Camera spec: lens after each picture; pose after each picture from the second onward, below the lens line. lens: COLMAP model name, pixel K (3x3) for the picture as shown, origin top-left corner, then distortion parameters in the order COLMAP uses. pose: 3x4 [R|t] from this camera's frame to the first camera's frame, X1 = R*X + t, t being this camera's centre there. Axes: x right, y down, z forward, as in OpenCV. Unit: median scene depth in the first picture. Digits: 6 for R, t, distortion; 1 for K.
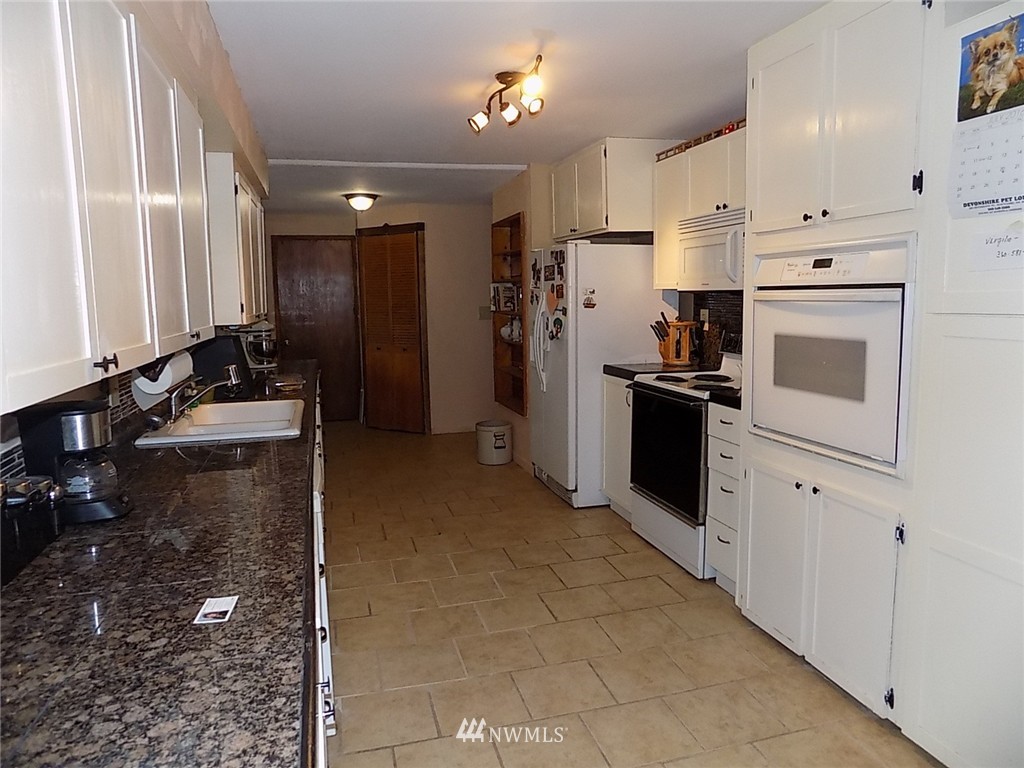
lens RADIAL K [[692.8, 0, 513.1], [0, 692.8, 379.4], [0, 0, 1]] dist [-0.000102, 0.002010]
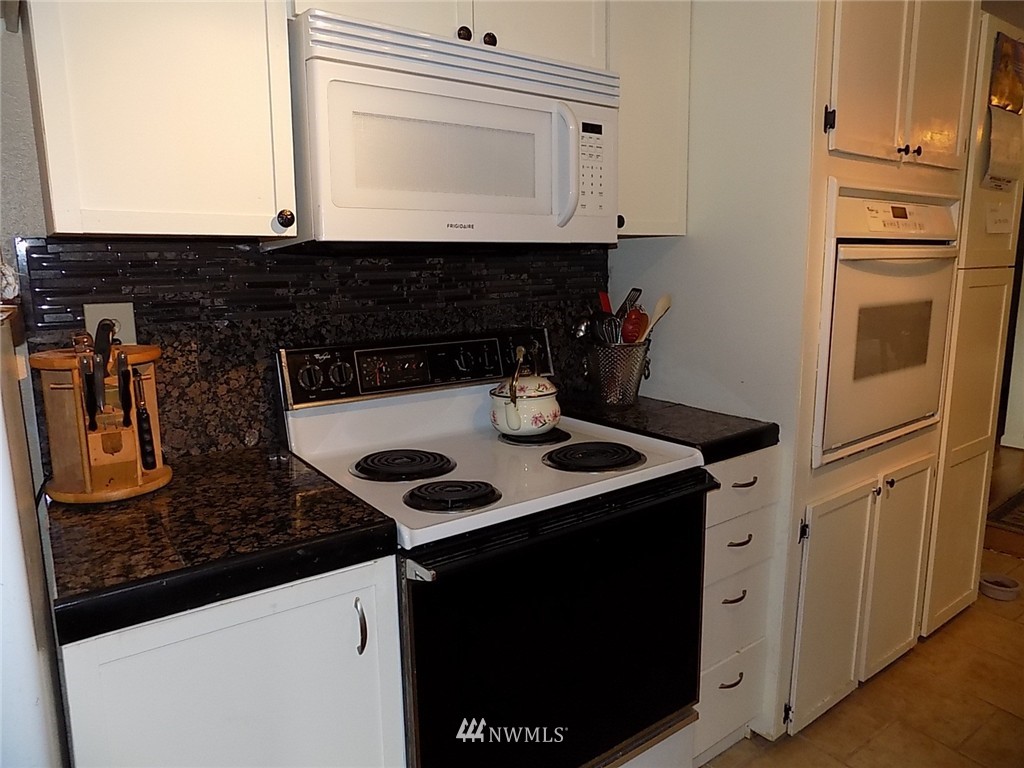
lens RADIAL K [[692.8, 0, 515.9], [0, 692.8, 382.6], [0, 0, 1]] dist [-0.000102, 0.002010]
pose [[-0.366571, -0.146697, 0.918752, -0.086846], [0.125312, 0.970709, 0.204991, -0.104271], [-0.921912, 0.190274, -0.337451, 0.912935]]
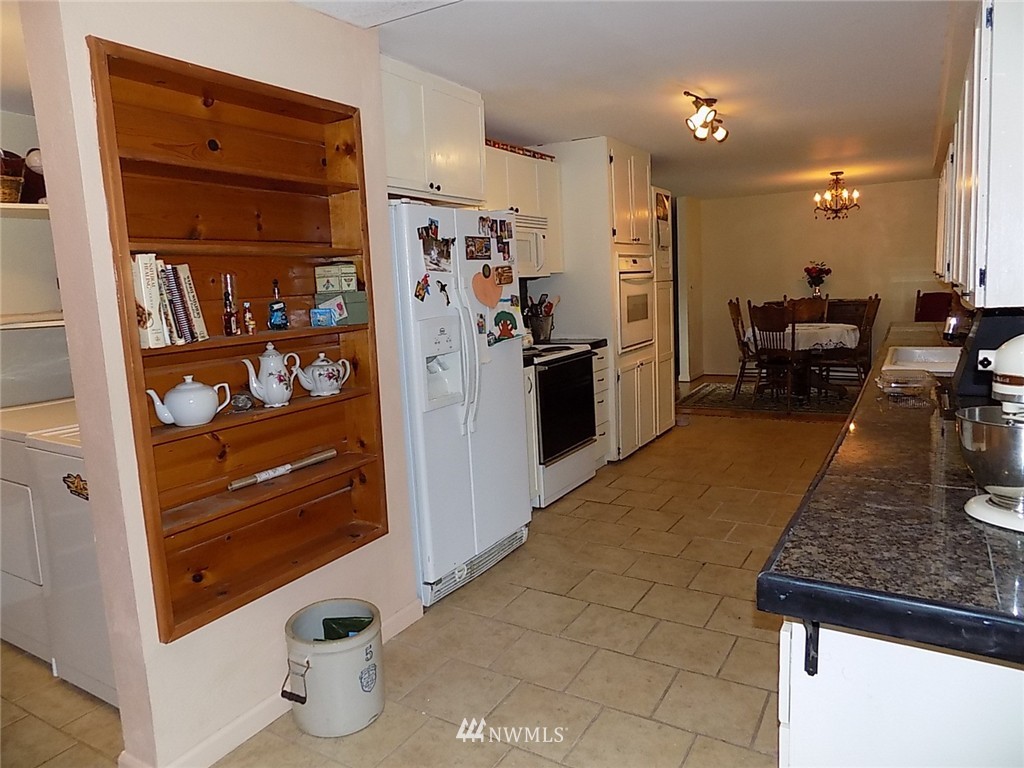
lens RADIAL K [[692.8, 0, 509.8], [0, 692.8, 381.8], [0, 0, 1]] dist [-0.000102, 0.002010]
pose [[-0.687627, -0.056261, 0.723881, -0.476711], [0.145055, 0.966249, 0.212888, -0.172062], [-0.711427, 0.251391, -0.656258, 1.497133]]
